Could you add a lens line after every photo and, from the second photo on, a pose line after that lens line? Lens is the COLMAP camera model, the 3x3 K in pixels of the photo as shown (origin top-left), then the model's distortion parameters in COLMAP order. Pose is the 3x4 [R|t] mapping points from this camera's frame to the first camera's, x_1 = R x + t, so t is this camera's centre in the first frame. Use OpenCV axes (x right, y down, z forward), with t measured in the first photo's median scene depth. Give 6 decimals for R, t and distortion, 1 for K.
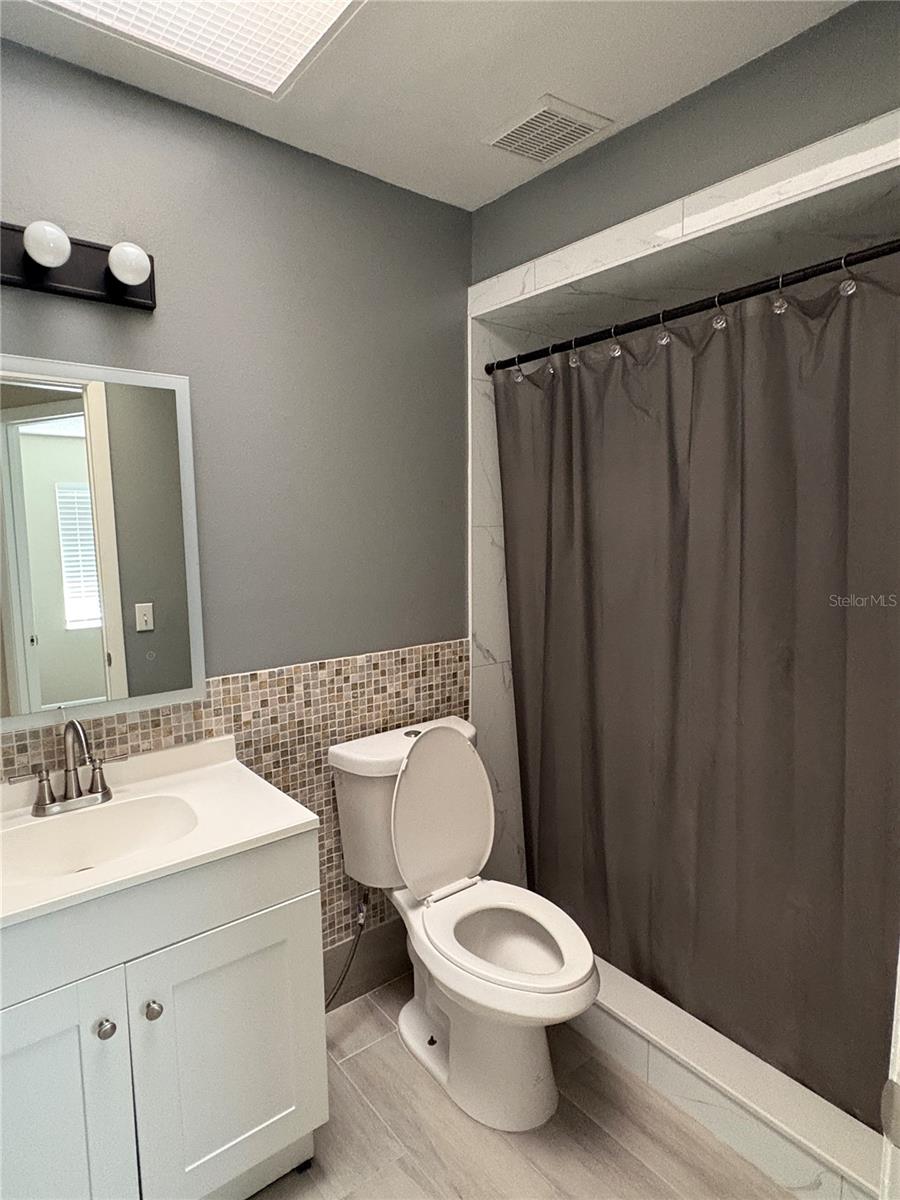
lens RADIAL K [[679.6, 0, 450.0], [0, 679.6, 600.0], [0, 0, 1]] dist [0.003102, 0.000810]
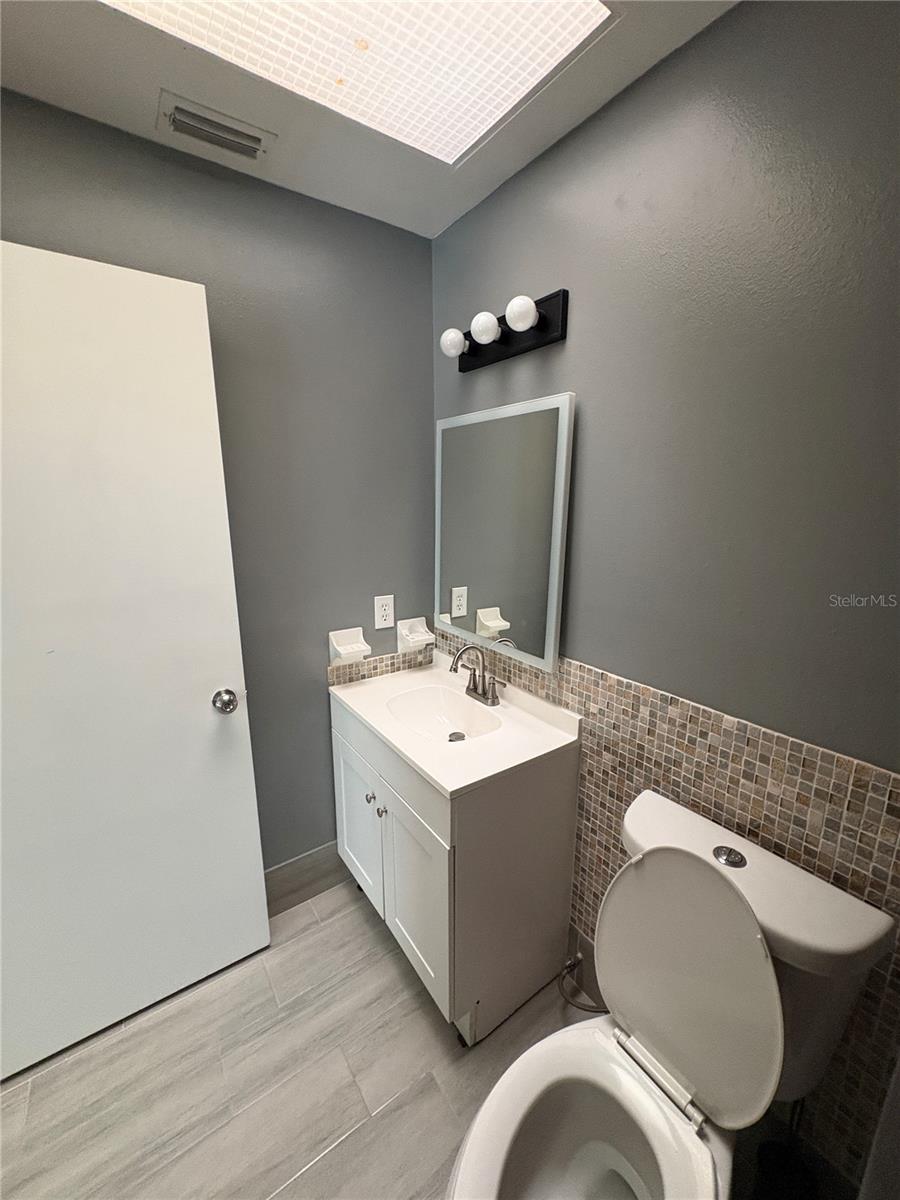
lens RADIAL K [[477.4, 0, 450.0], [0, 477.4, 600.0], [0, 0, 1]] dist [0.001068, 0.000122]
pose [[-0.062652, 0.220851, -0.973293, 0.384865], [-0.119456, 0.966539, 0.227008, -0.129321], [0.990861, 0.130488, -0.034174, 0.736862]]
